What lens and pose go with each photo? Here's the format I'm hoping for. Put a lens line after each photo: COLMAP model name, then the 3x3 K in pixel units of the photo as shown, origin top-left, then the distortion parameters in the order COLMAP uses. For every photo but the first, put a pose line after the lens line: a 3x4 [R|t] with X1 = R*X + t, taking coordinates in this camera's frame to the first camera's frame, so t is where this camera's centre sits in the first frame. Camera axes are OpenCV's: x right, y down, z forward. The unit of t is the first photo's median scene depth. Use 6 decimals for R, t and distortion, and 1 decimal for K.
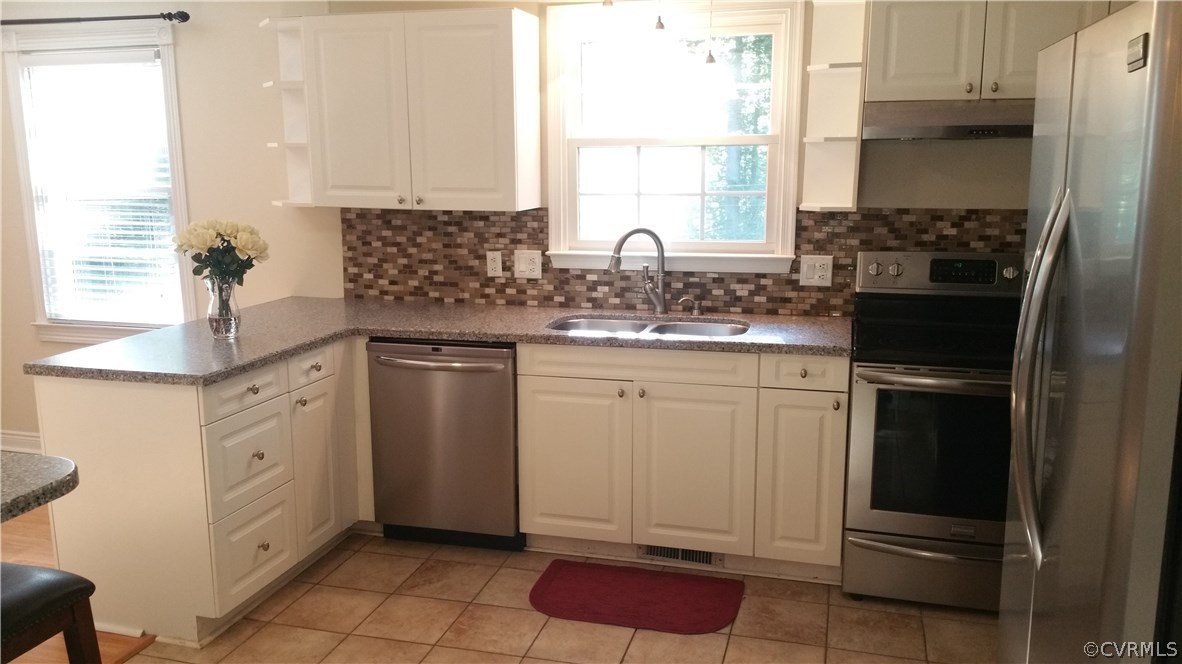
lens RADIAL K [[963.5, 0, 584.1], [0, 963.5, 331.4], [0, 0, 1]] dist [0.138369, -0.269408]
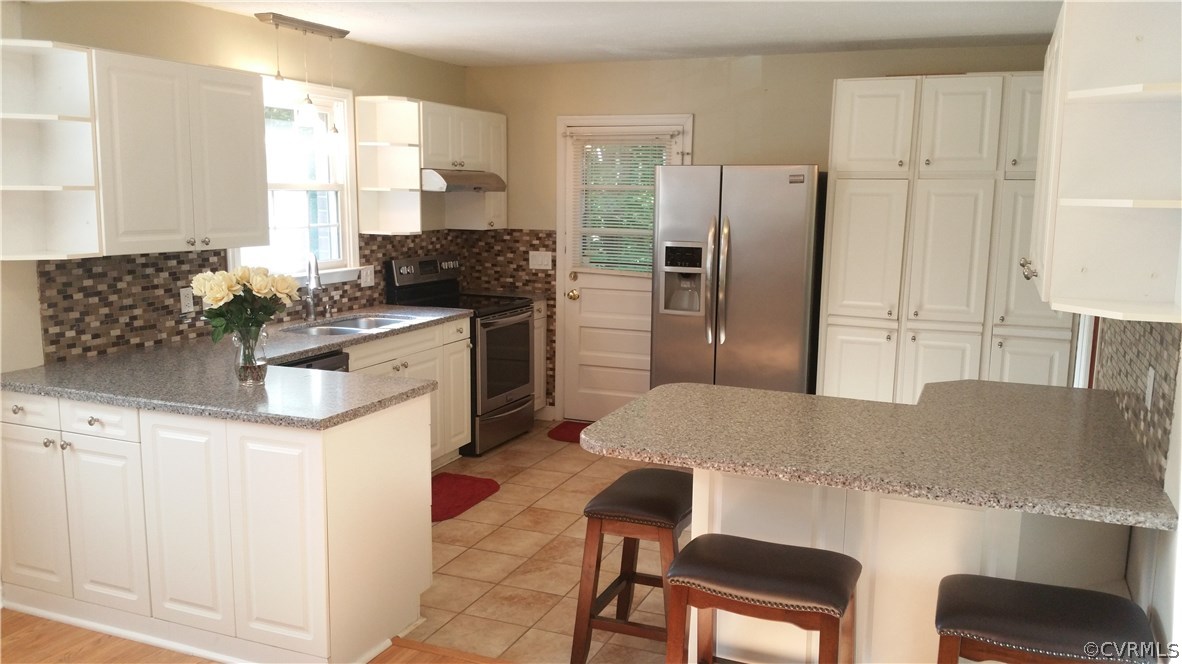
lens RADIAL K [[963.5, 0, 590.4], [0, 963.5, 338.2], [0, 0, 1]] dist [0.138369, -0.269408]
pose [[0.125501, -0.146881, 0.981160, -1.084010], [0.161483, 0.978815, 0.125875, -0.092617], [-0.978863, 0.142644, 0.146561, 0.423801]]
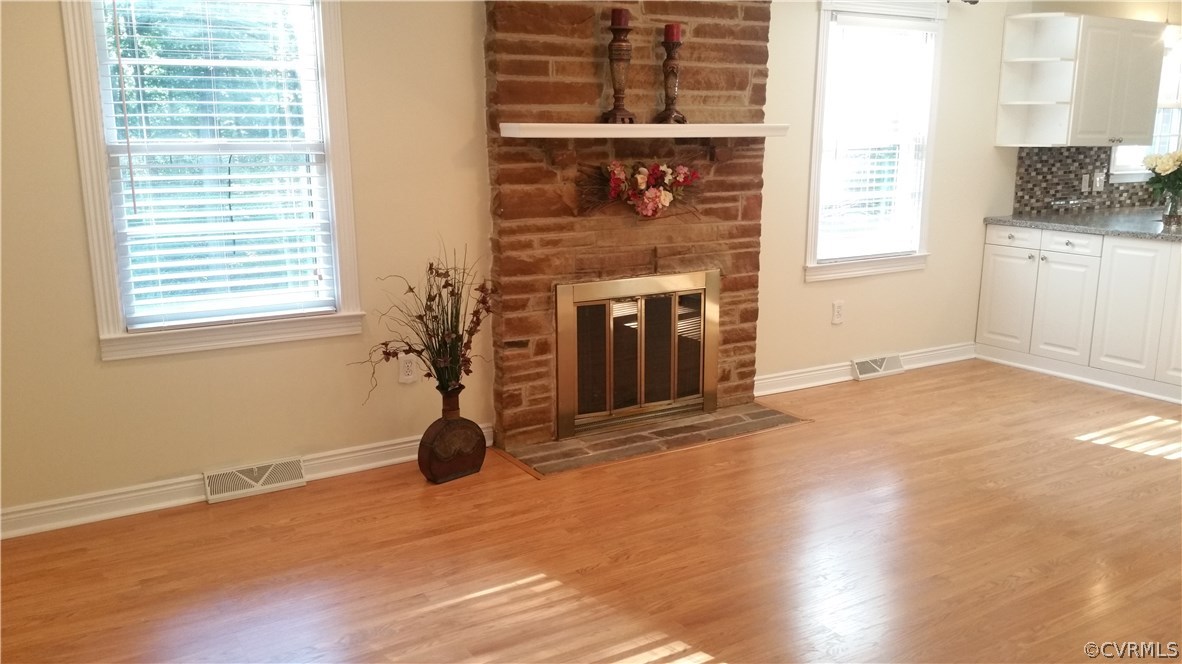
lens RADIAL K [[963.5, 0, 573.5], [0, 963.5, 343.4], [0, 0, 1]] dist [0.138369, -0.269408]
pose [[0.689077, -0.155434, 0.707822, -1.790427], [0.126683, 0.987524, 0.093527, -0.066763], [-0.713529, 0.025222, 0.700172, 0.498395]]
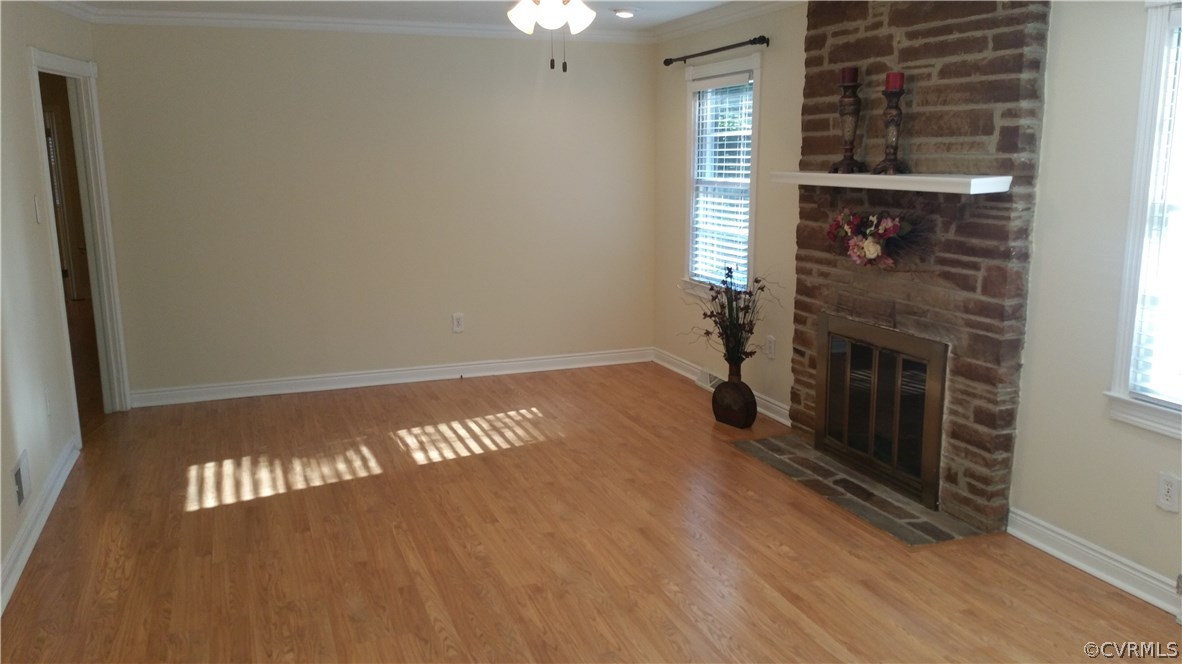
lens RADIAL K [[963.5, 0, 593.0], [0, 963.5, 337.4], [0, 0, 1]] dist [0.138369, -0.269408]
pose [[0.582983, 0.153156, -0.797919, -0.267779], [-0.135980, 0.986613, 0.090024, -0.071583], [0.801025, 0.056019, 0.596004, 0.309383]]
